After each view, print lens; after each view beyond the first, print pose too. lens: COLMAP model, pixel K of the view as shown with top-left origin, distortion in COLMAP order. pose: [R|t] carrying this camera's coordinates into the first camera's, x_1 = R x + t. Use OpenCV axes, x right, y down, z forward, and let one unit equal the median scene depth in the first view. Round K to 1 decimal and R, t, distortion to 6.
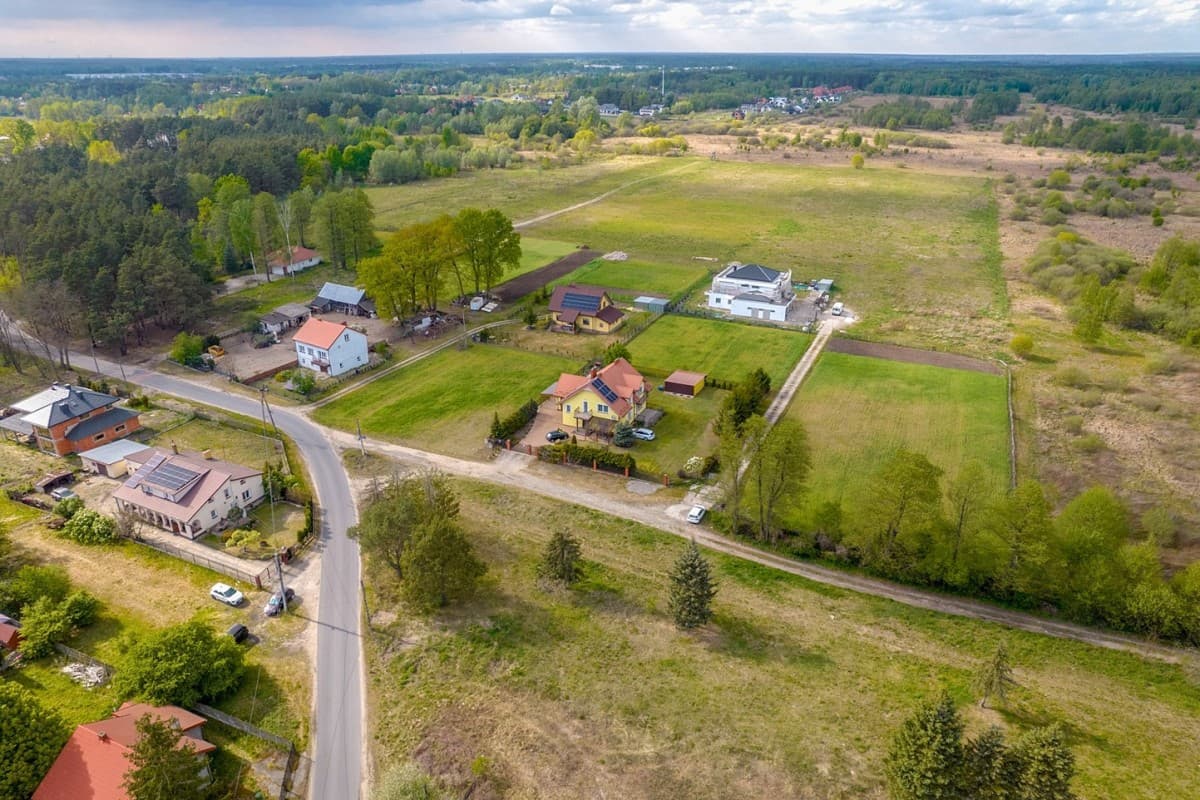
lens RADIAL K [[799.8, 0, 601.2], [0, 799.8, 396.2], [0, 0, 1]] dist [-0.080822, 0.080906]
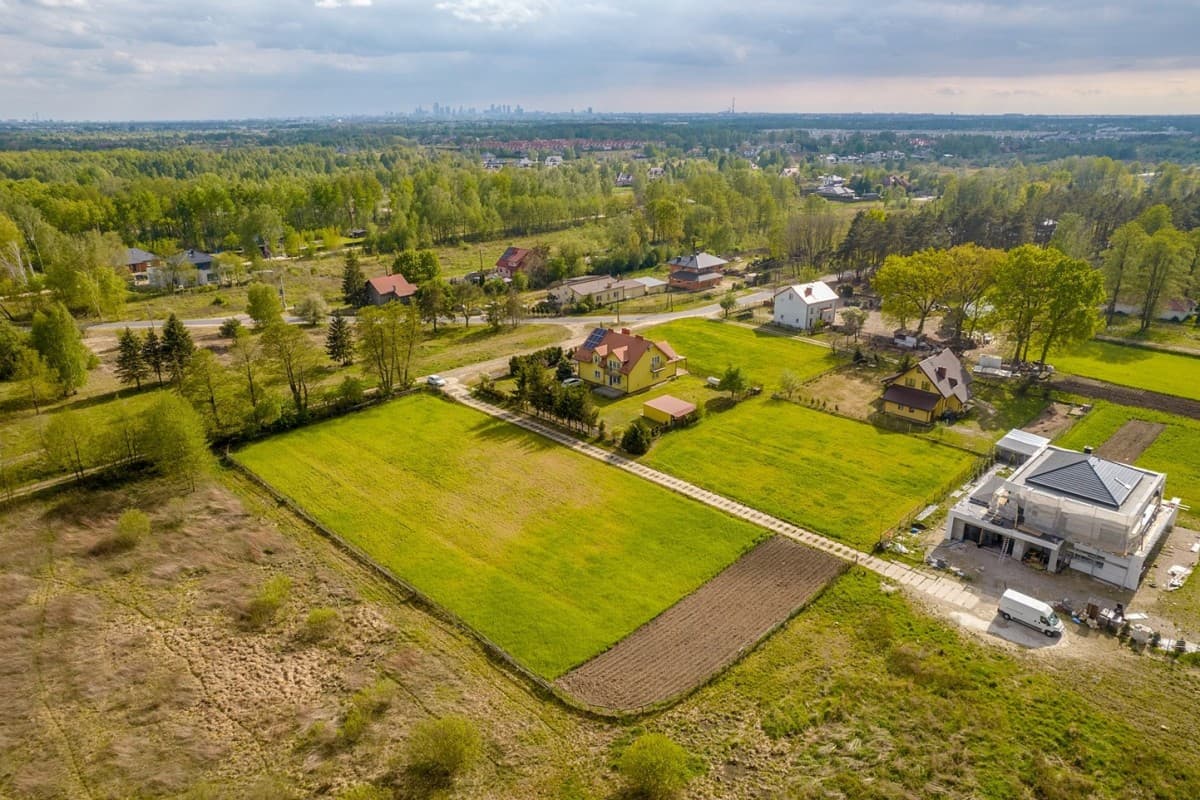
lens RADIAL K [[803.9, 0, 600.1], [0, 803.9, 404.9], [0, 0, 1]] dist [-0.077044, 0.061997]
pose [[-0.340734, 0.324833, -0.882261, 0.473424], [-0.373510, 0.814409, 0.444103, -0.199985], [0.862781, 0.480854, -0.156168, 0.571631]]
